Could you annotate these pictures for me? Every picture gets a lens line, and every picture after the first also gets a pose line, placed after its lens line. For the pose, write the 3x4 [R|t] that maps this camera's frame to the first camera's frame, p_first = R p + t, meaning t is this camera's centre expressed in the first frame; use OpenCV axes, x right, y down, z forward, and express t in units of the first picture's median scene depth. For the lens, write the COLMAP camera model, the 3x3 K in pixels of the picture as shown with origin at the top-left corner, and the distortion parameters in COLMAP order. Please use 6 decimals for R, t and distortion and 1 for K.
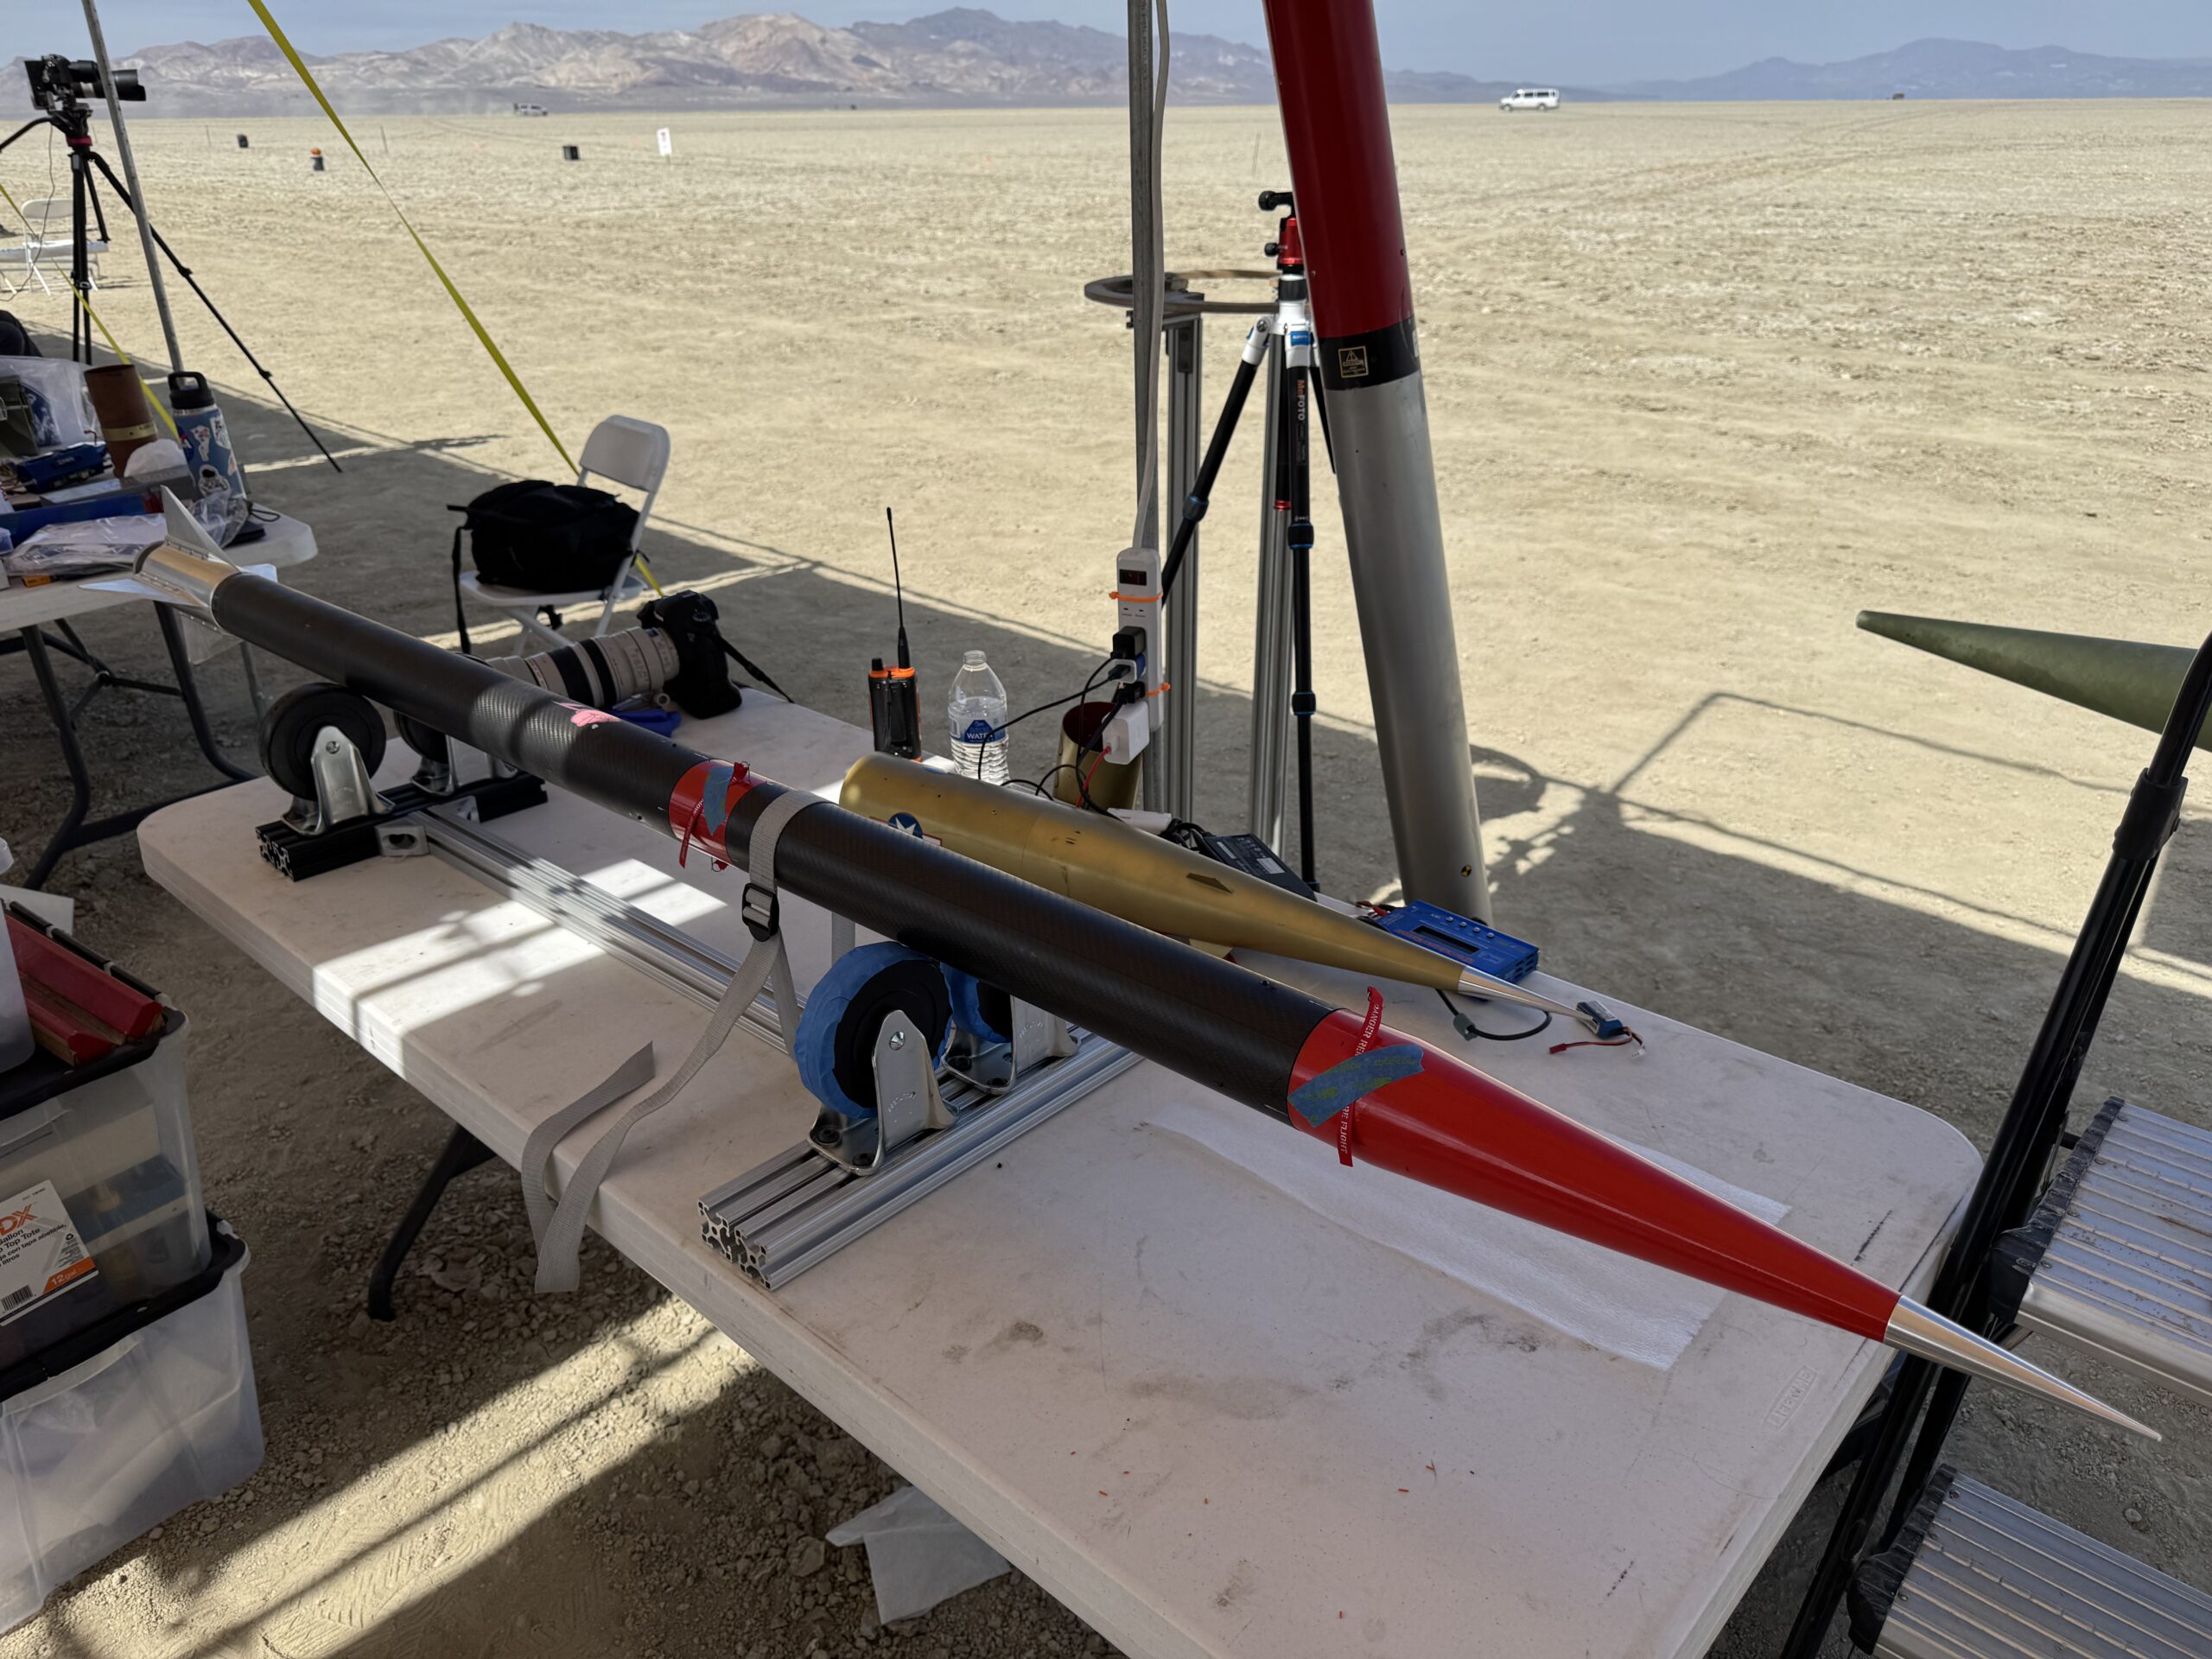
lens RADIAL K [[1577.4, 0, 1106.0], [0, 1577.4, 829.5], [0, 0, 1]] dist [-0.005097, -0.004942]
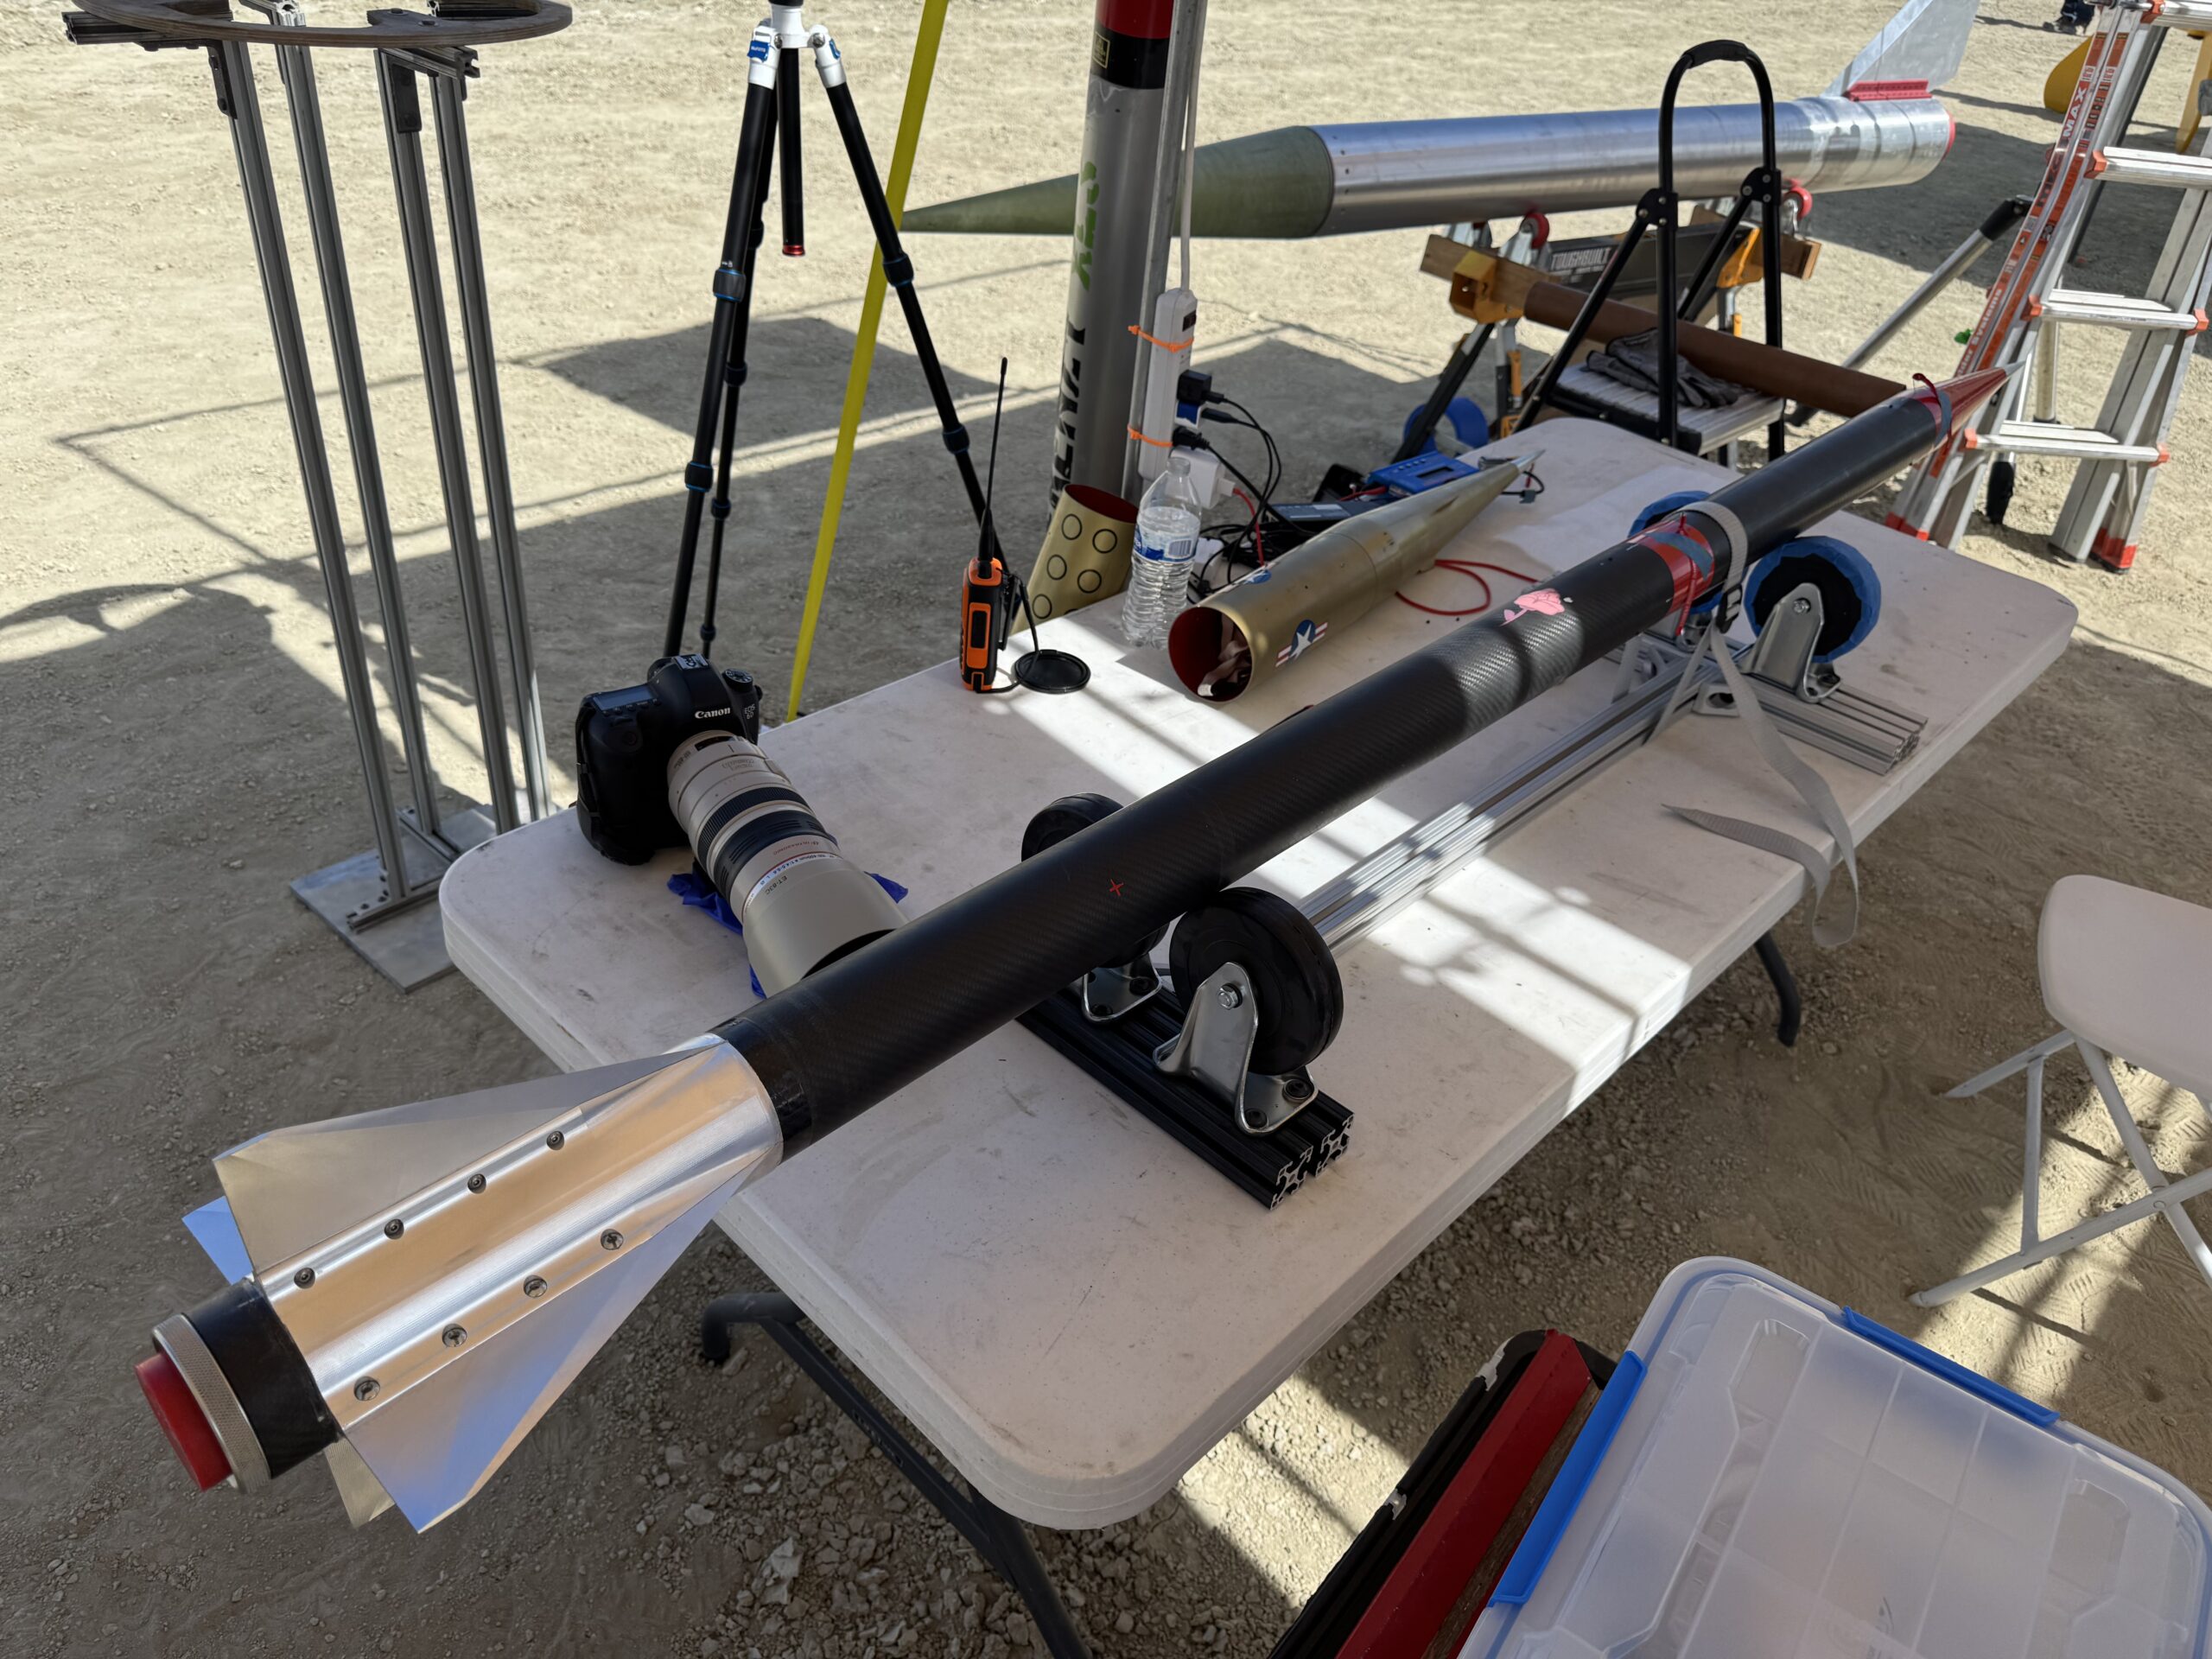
lens RADIAL K [[1577.4, 0, 1106.0], [0, 1577.4, 829.5], [0, 0, 1]] dist [-0.005097, -0.004942]
pose [[0.038431, -0.560479, 0.827277, -0.473440], [0.329071, 0.788808, 0.519129, -0.211677], [-0.943523, 0.252282, 0.214752, 0.442415]]
